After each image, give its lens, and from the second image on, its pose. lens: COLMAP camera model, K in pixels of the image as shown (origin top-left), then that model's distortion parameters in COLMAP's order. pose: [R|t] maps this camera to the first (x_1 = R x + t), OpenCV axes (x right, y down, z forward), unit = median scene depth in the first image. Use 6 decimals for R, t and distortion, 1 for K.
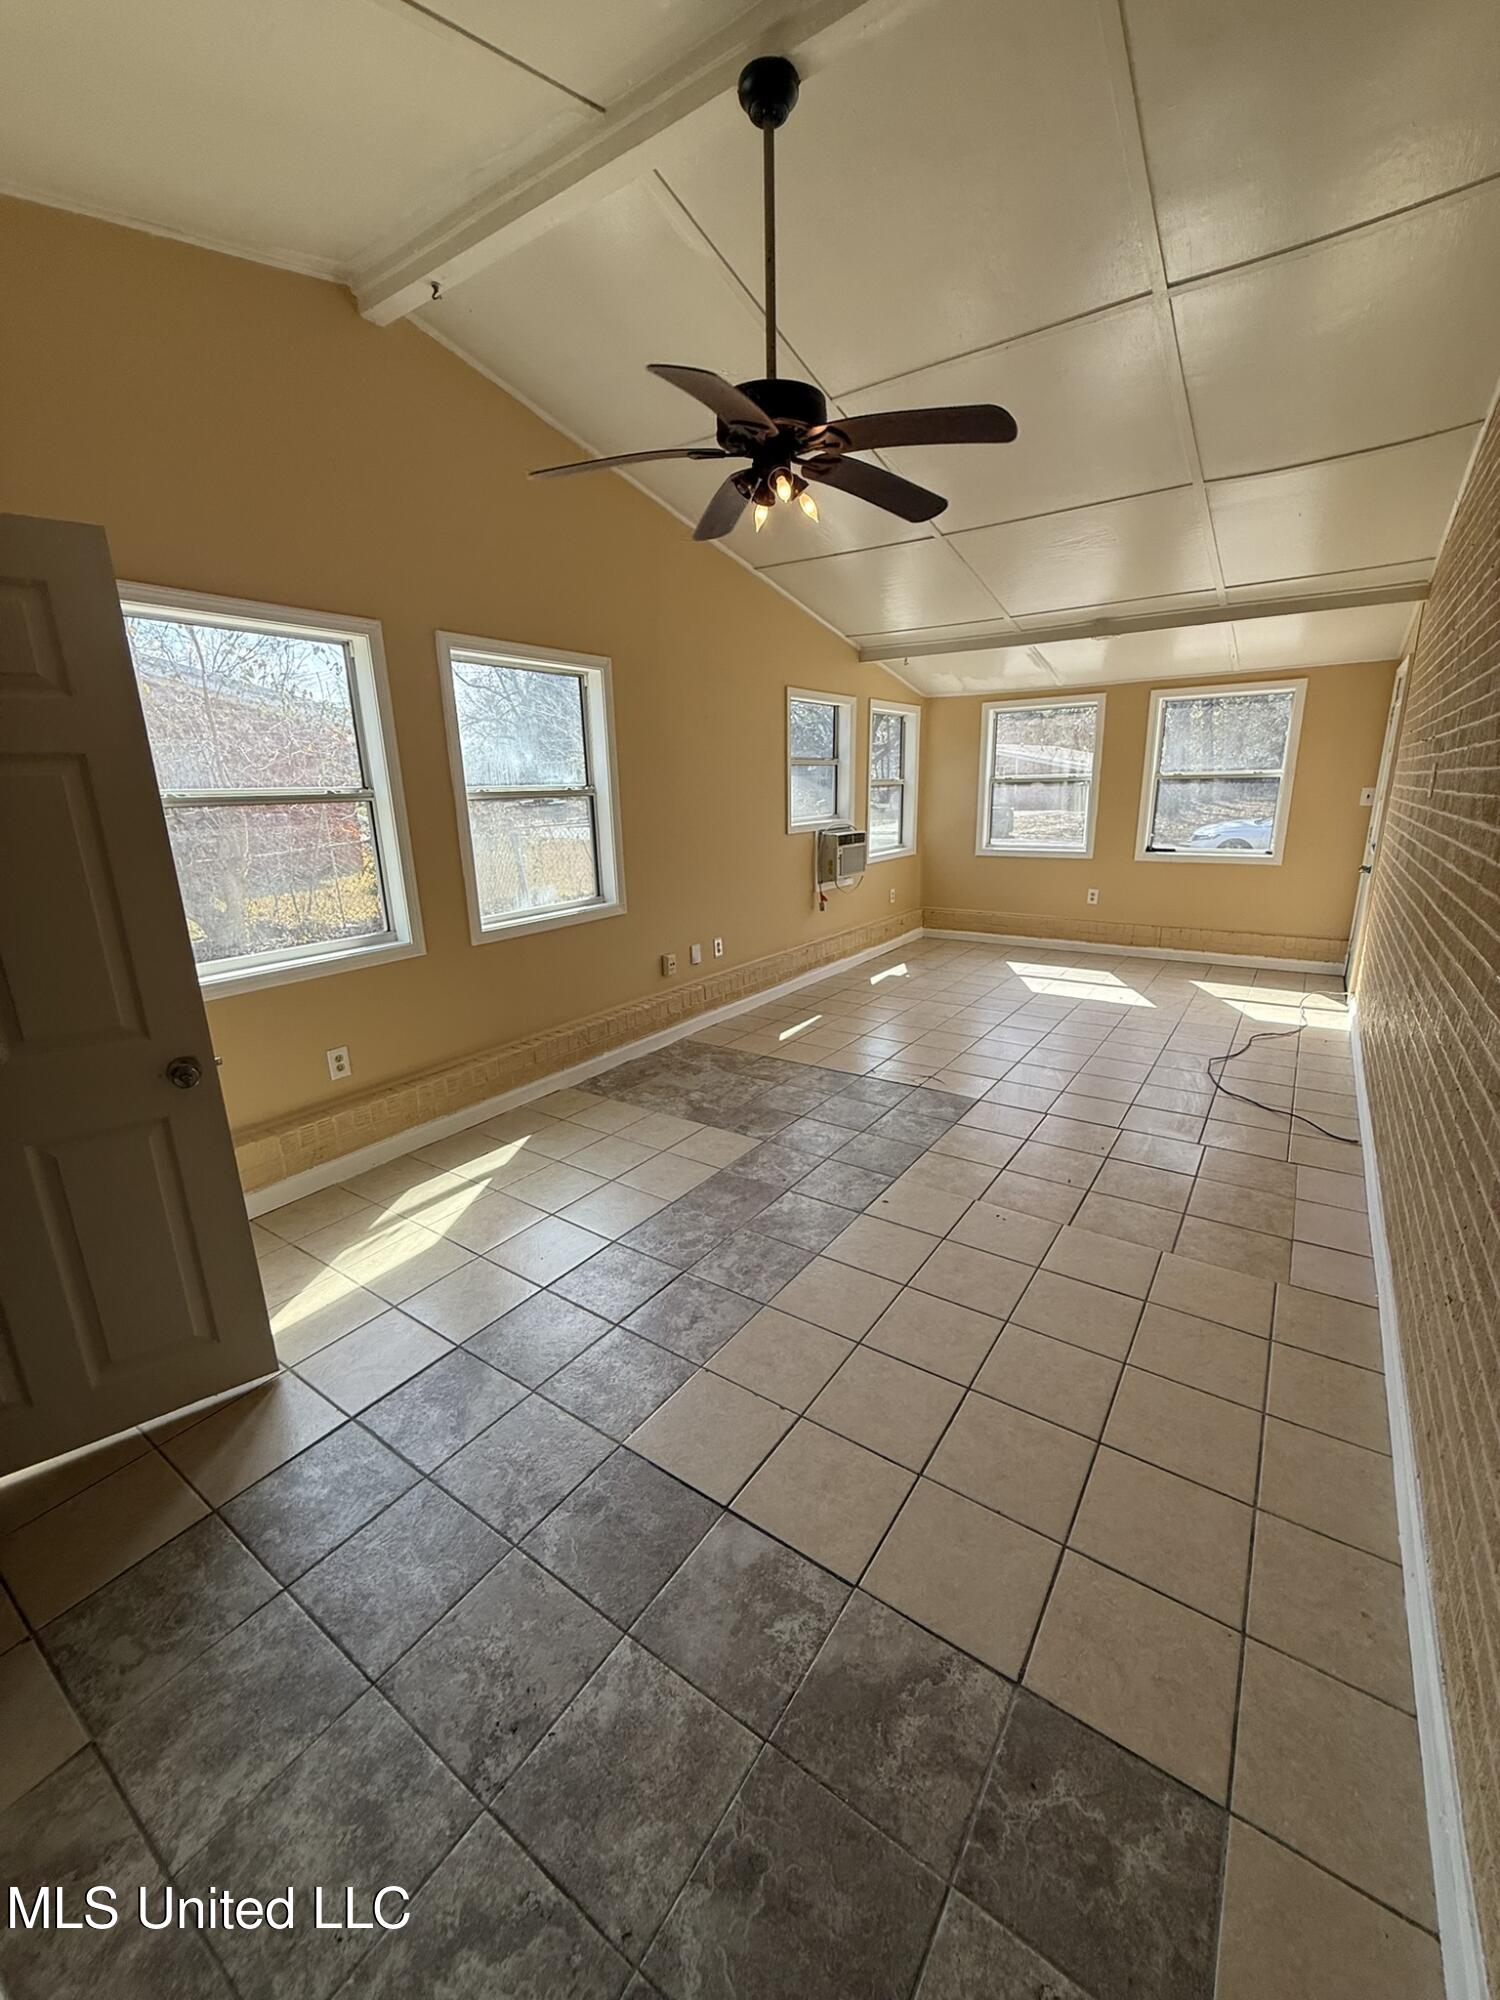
lens RADIAL K [[795.9, 0, 757.6], [0, 795.9, 999.3], [0, 0, 1]] dist [0.000011, 0.000262]
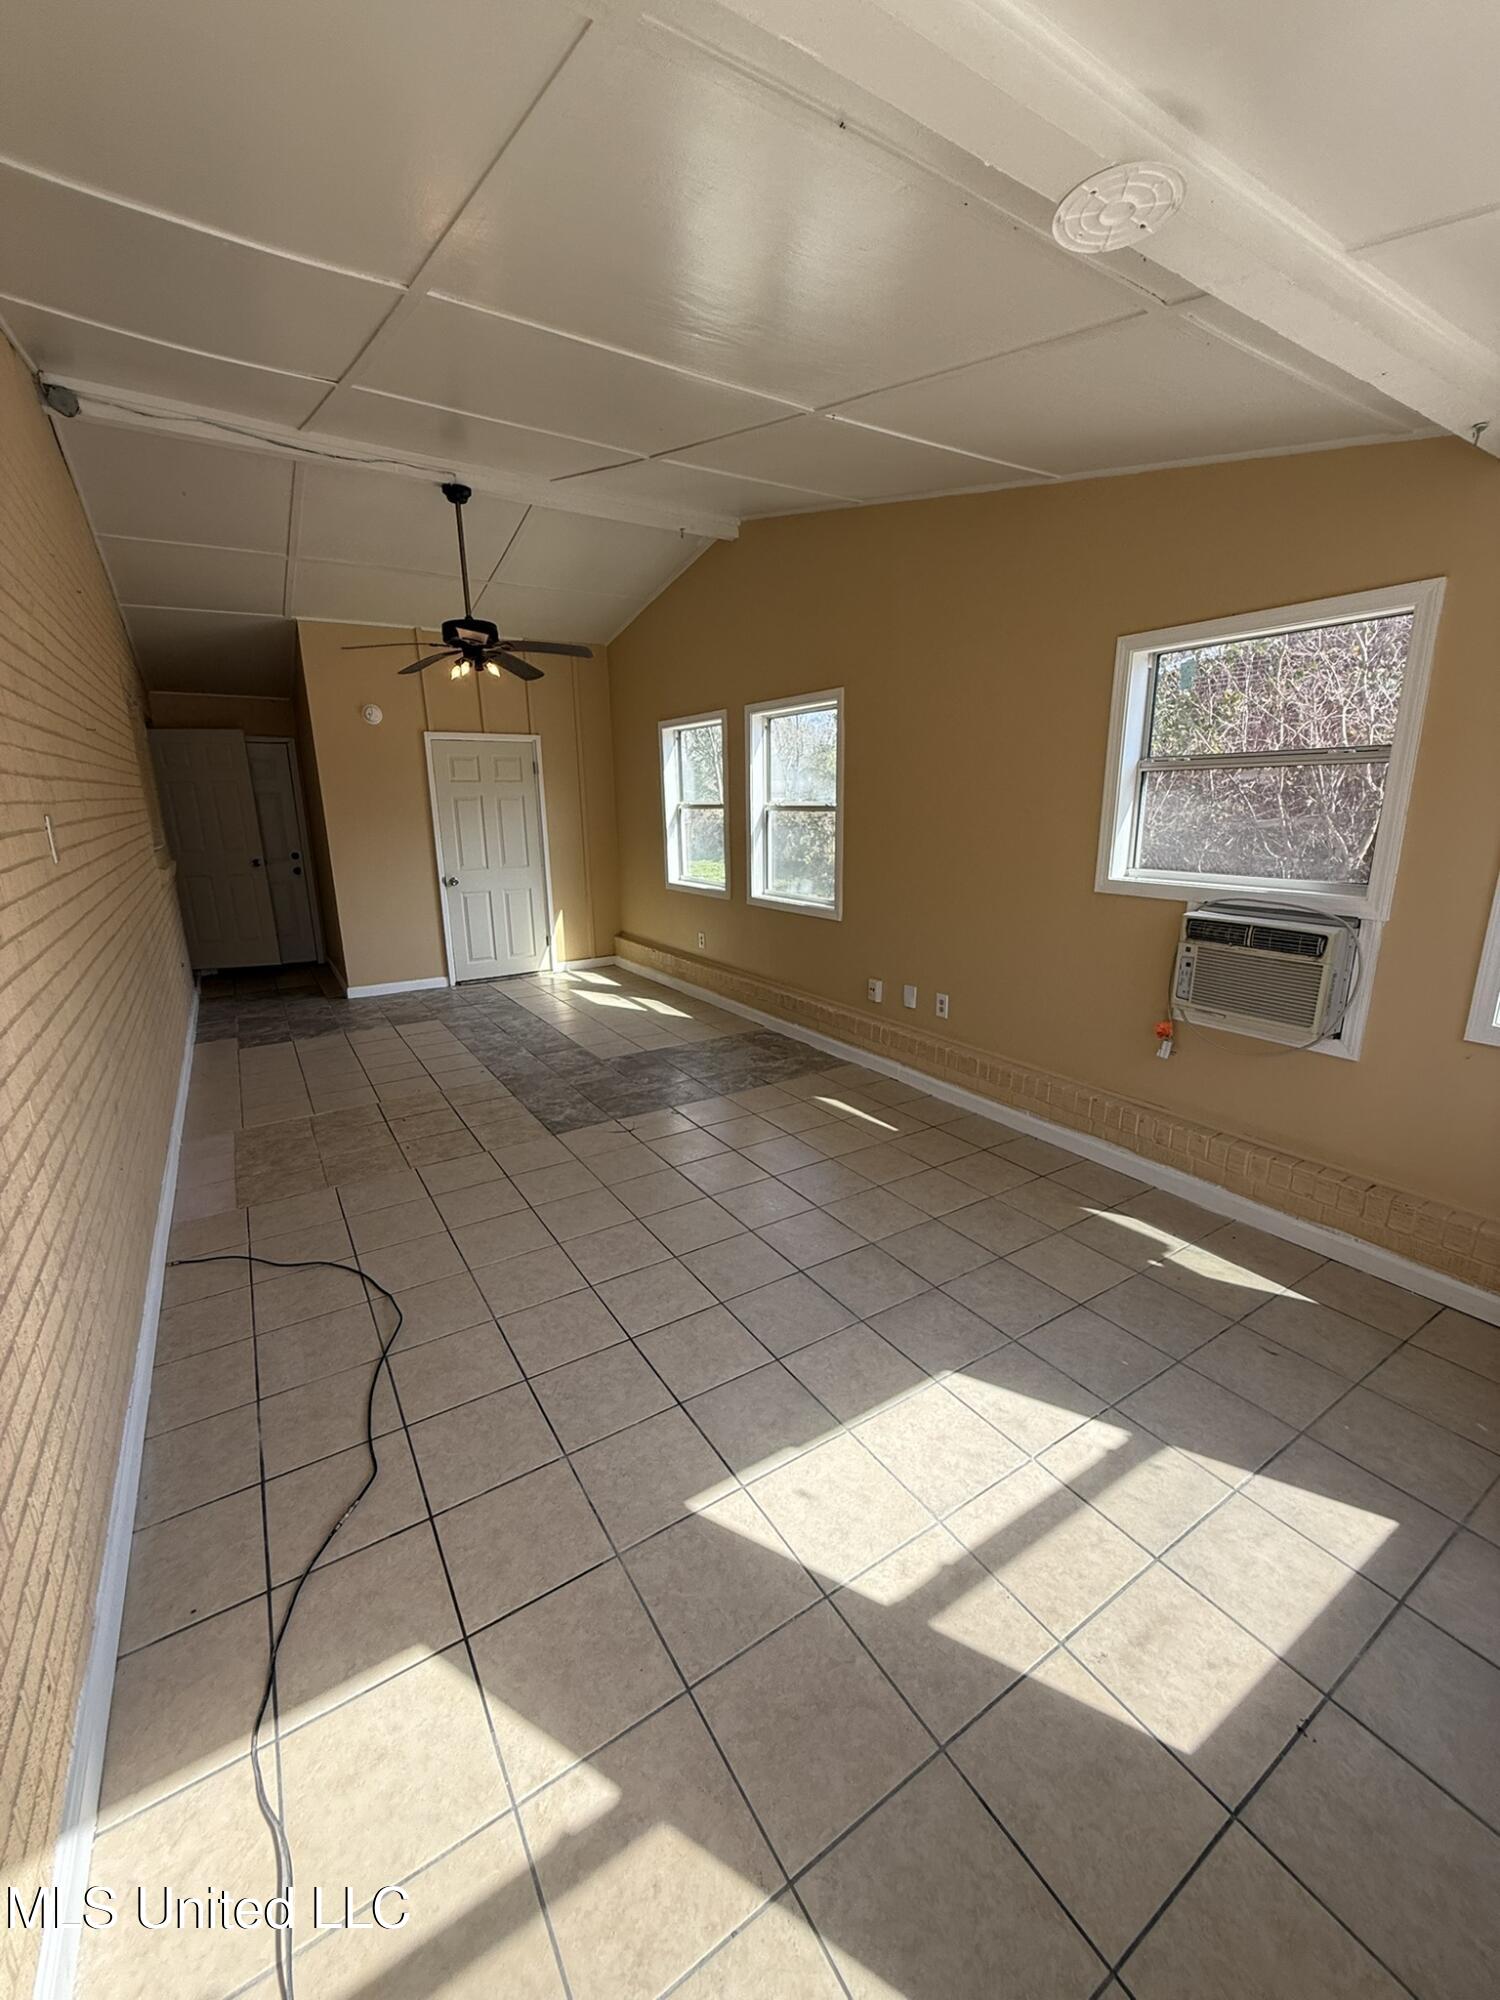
lens RADIAL K [[795.9, 0, 741.4], [0, 795.9, 1006.3], [0, 0, 1]] dist [0.000011, 0.000262]
pose [[-0.400029, 0.254980, -0.880319, 0.984549], [-0.221780, 0.905043, 0.362921, -0.414112], [0.889264, 0.340416, -0.305494, 1.416790]]
